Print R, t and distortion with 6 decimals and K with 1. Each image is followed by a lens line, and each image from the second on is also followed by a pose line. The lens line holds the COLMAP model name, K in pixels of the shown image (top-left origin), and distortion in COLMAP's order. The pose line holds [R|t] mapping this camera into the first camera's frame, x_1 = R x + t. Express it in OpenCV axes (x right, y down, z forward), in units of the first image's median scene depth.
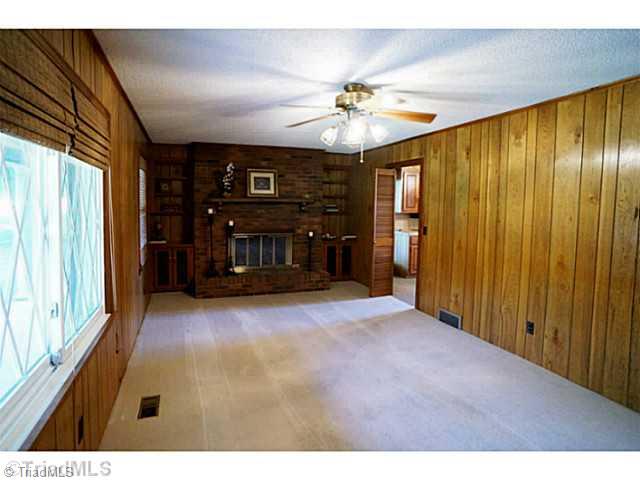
lens RADIAL K [[356.8, 0, 299.2], [0, 356.8, 235.1], [0, 0, 1]] dist [0.000281, 0.001056]
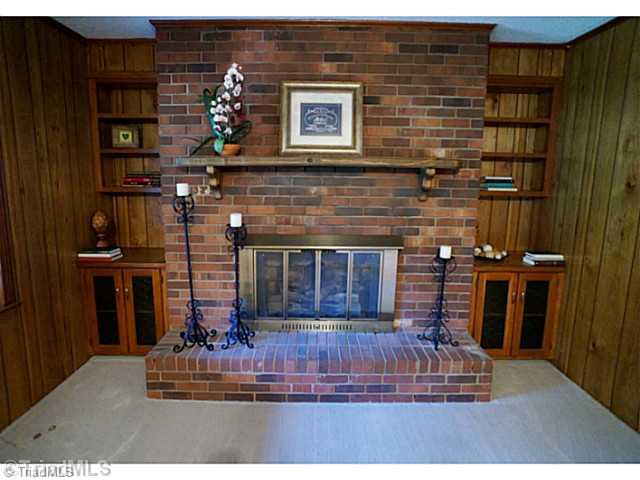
lens RADIAL K [[372.8, 0, 319.9], [0, 372.8, 227.0], [0, 0, 1]] dist [-0.046206, 0.000478]
pose [[0.954403, 0.045610, -0.295015, 0.021045], [-0.031054, 0.998066, 0.053842, -0.048133], [0.296900, -0.042226, 0.953974, 0.598733]]
